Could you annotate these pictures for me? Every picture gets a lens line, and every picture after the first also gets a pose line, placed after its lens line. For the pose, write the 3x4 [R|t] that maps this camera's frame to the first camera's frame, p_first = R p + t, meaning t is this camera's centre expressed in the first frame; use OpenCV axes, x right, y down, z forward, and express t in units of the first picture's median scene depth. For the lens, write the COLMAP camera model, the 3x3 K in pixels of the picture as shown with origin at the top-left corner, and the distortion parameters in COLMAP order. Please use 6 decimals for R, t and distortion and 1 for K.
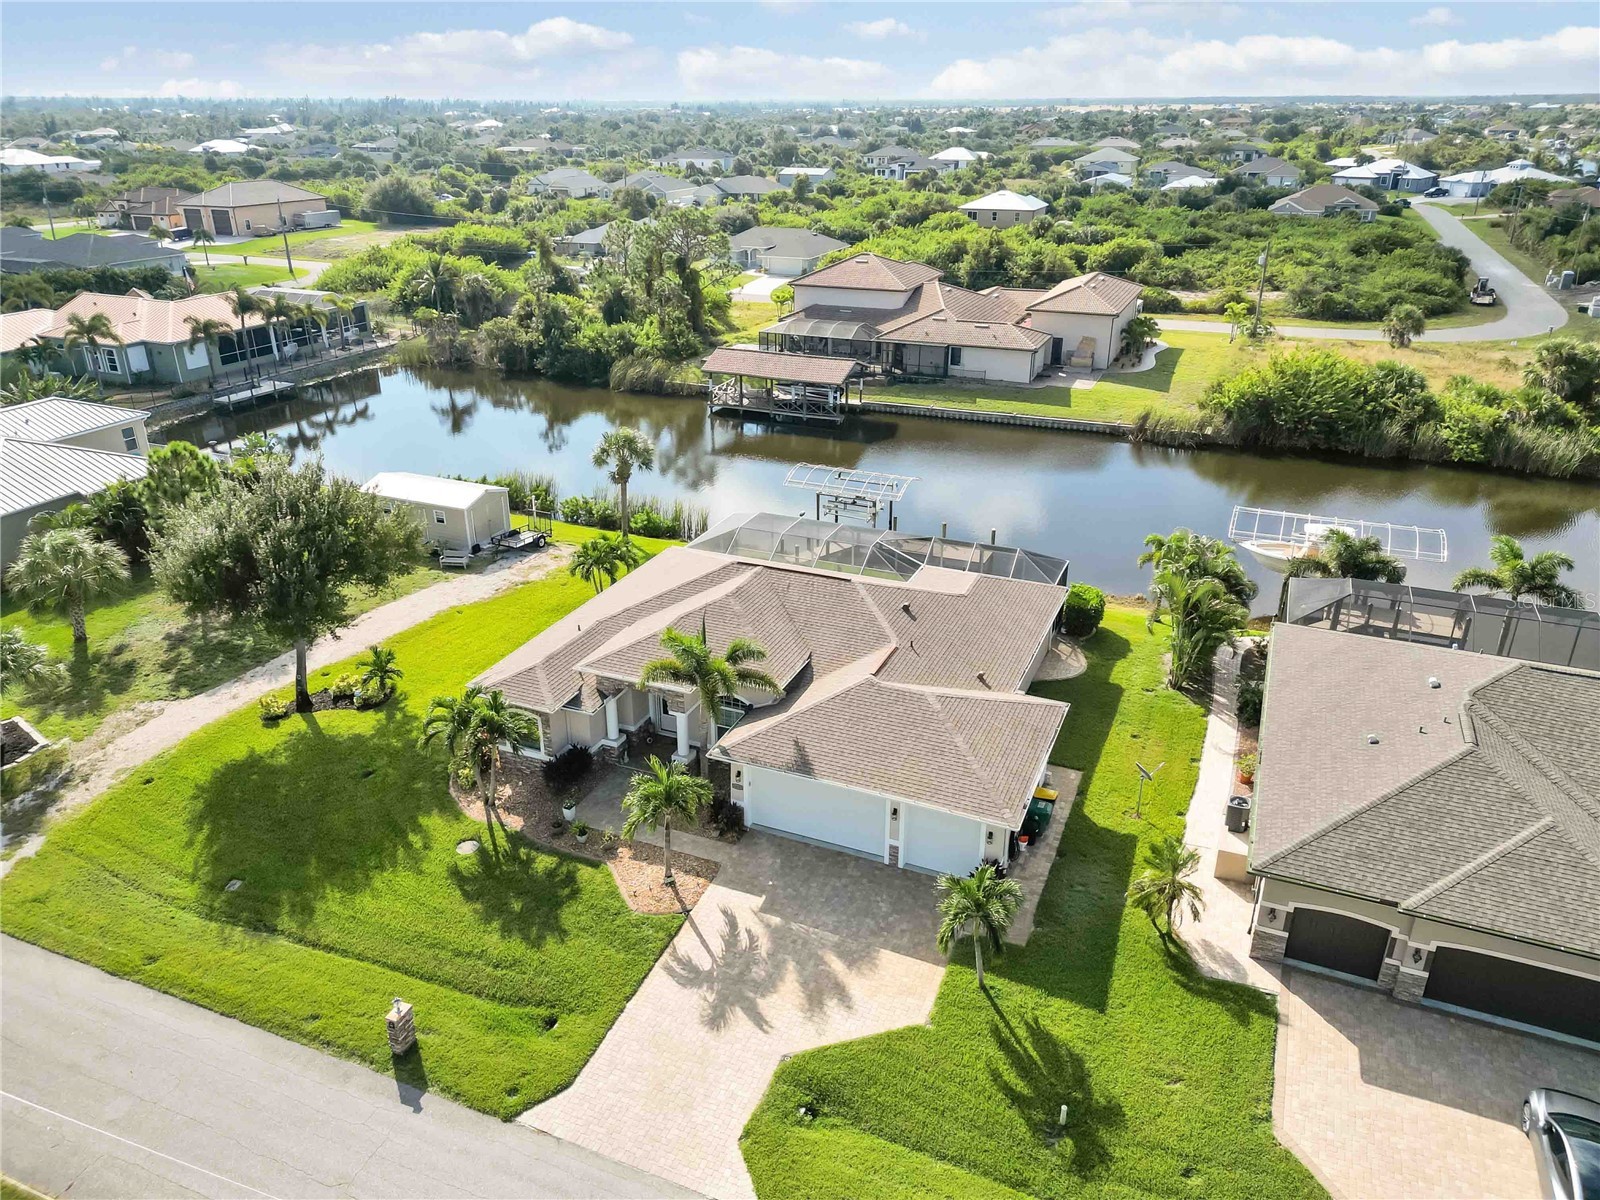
lens RADIAL K [[1124.6, 0, 801.1], [0, 1124.6, 595.9], [0, 0, 1]] dist [0.070129, -0.072268]
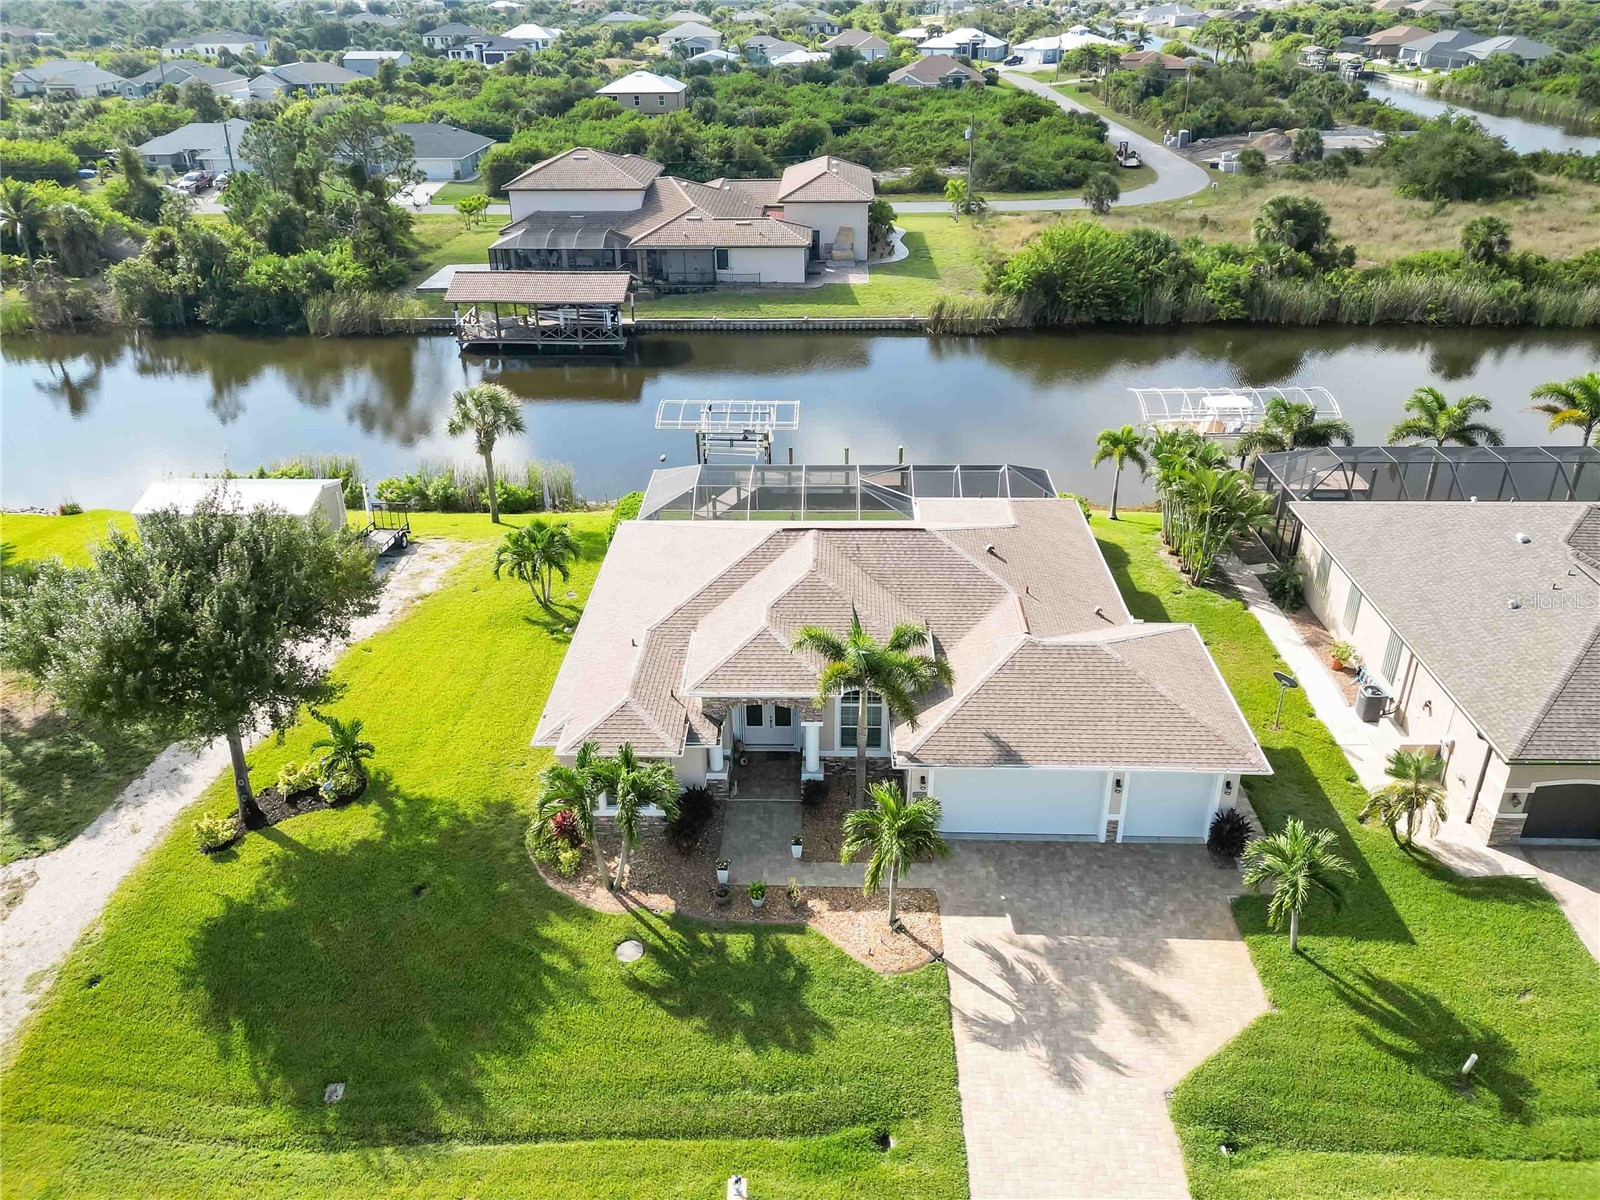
lens RADIAL K [[1164.8, 0, 801.4], [0, 1164.8, 577.0], [0, 0, 1]] dist [0.063405, -0.055844]
pose [[0.930488, -0.176003, 0.321272, -0.178990], [0.155233, 0.983827, 0.089374, -0.039762], [-0.331806, -0.033289, 0.942760, 0.089554]]
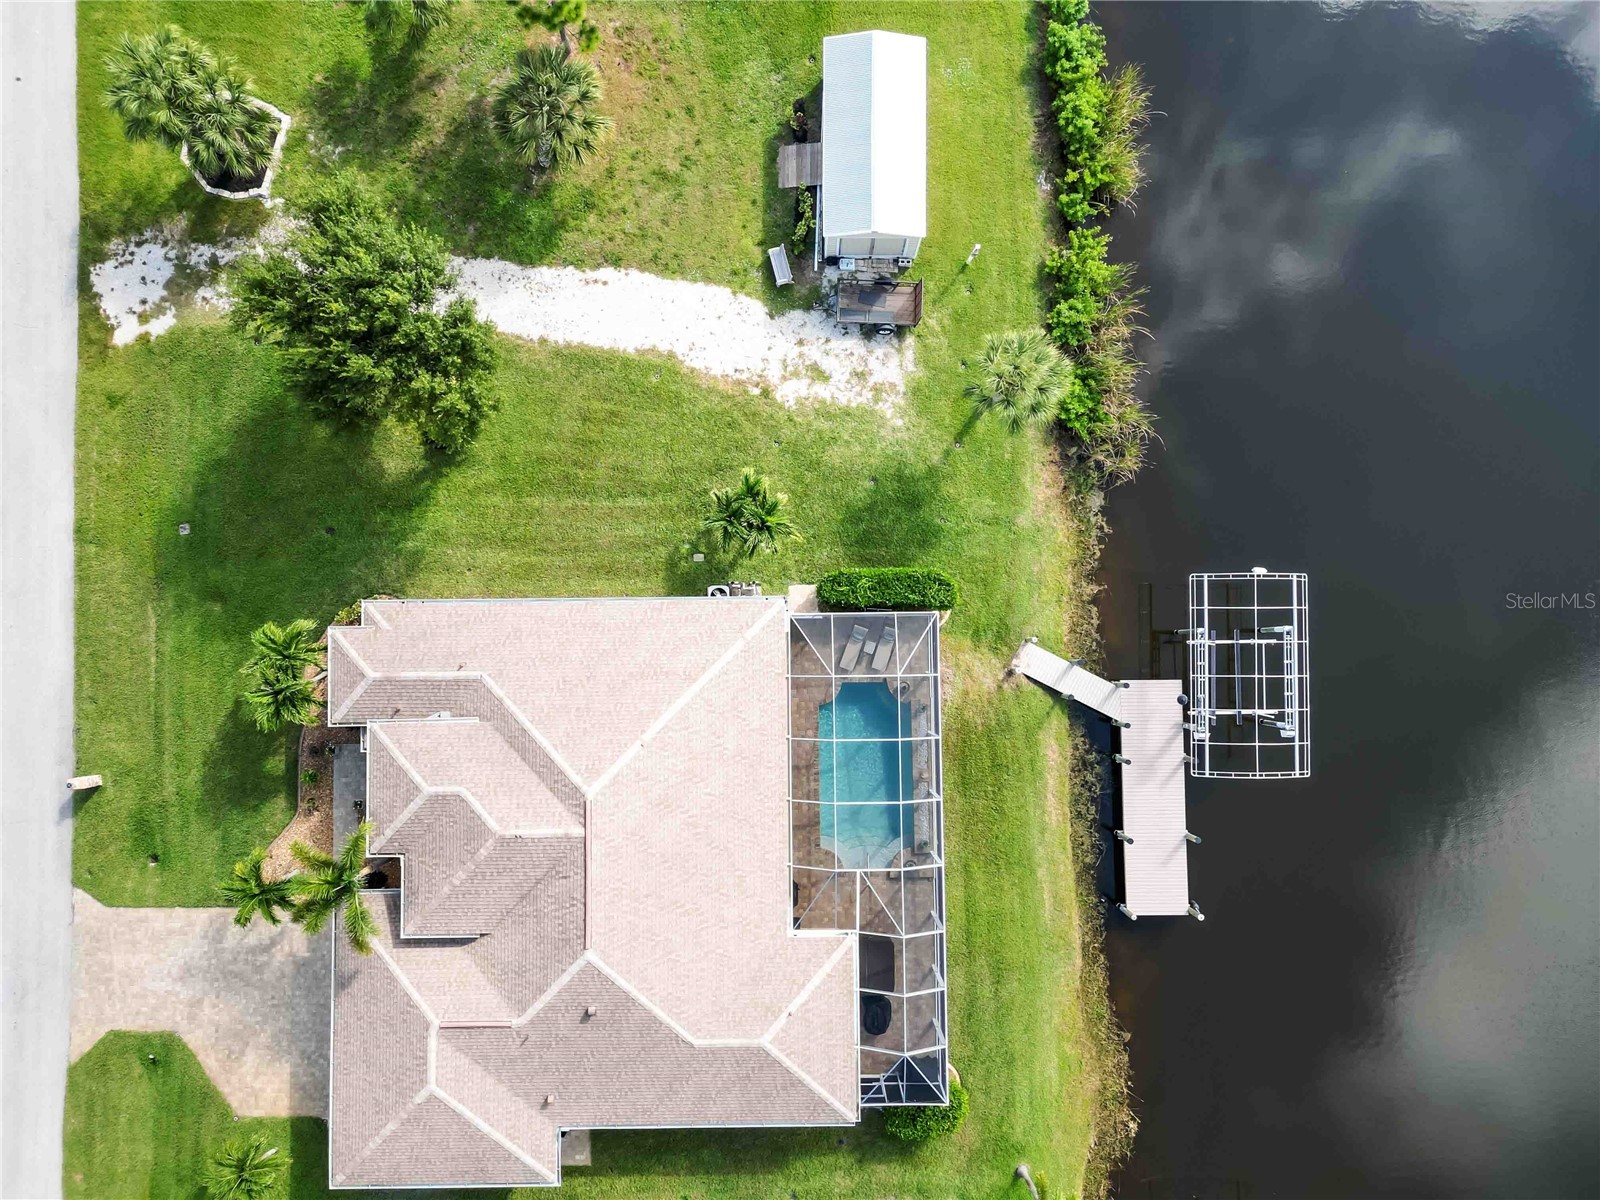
lens RADIAL K [[1119.8, 0, 804.1], [0, 1119.8, 600.1], [0, 0, 1]] dist [0.073967, -0.074115]
pose [[0.399158, 0.916213, -0.035008, -0.054041], [-0.363452, 0.193165, 0.911367, -0.475241], [0.841769, -0.351056, 0.410103, 0.456676]]
